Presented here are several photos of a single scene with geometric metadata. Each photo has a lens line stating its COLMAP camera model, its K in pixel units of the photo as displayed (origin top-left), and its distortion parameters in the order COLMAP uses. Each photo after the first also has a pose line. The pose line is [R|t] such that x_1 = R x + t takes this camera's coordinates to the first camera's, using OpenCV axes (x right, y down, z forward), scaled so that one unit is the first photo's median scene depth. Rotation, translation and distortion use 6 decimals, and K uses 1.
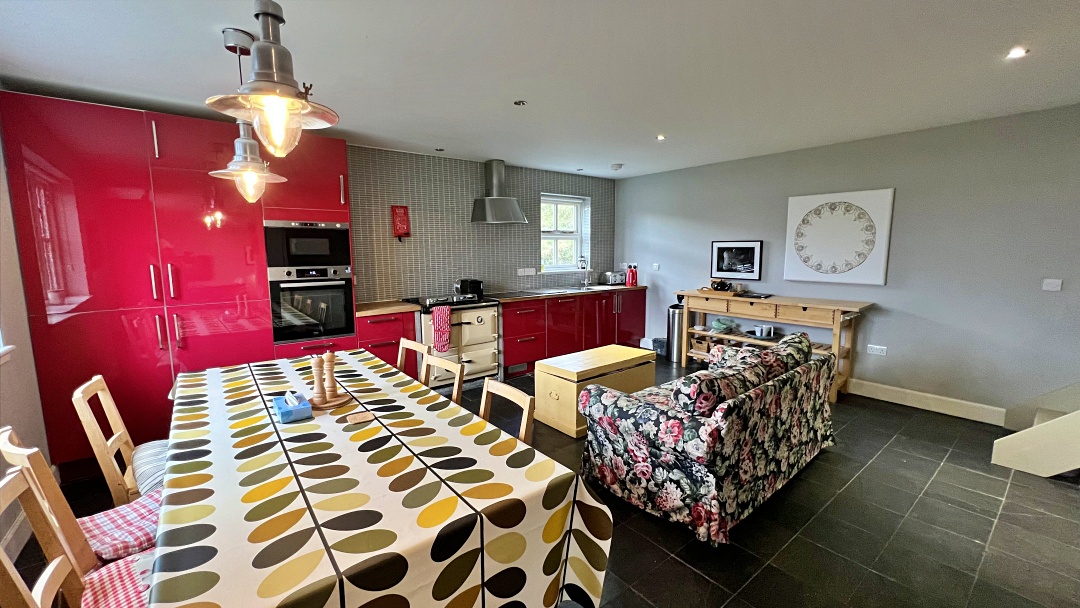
lens RADIAL K [[431.7, 0, 540.0], [0, 431.7, 304.0], [0, 0, 1]] dist [0.000268, 0.000331]
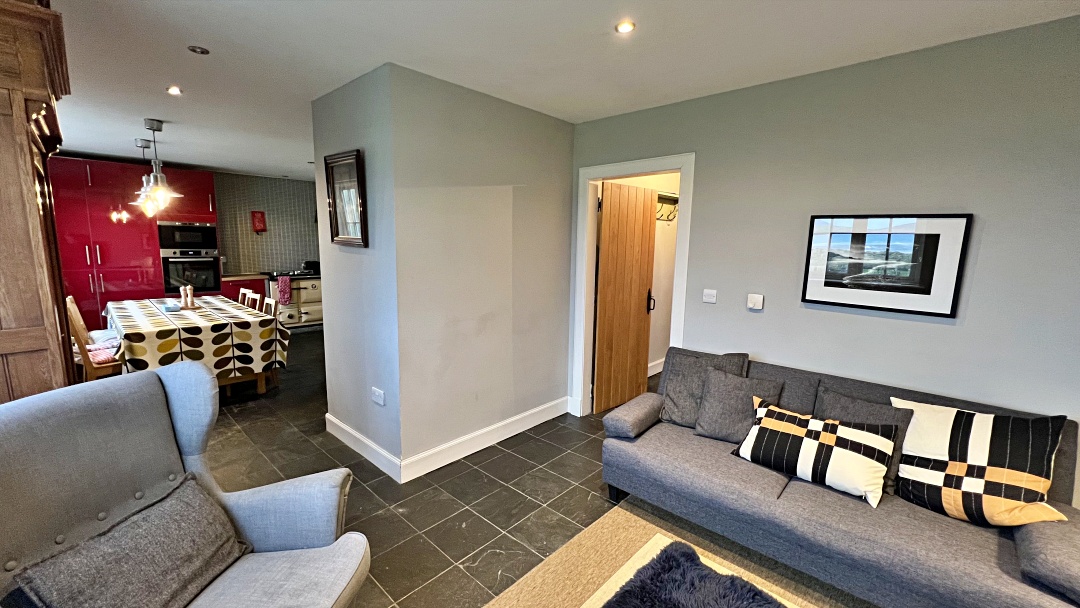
lens RADIAL K [[431.7, 0, 540.0], [0, 431.7, 304.0], [0, 0, 1]] dist [0.000268, 0.000331]
pose [[0.988758, 0.002148, 0.149509, 0.540553], [-0.004081, 0.999912, 0.012622, 0.095376], [-0.149468, -0.013090, 0.988680, -0.826006]]
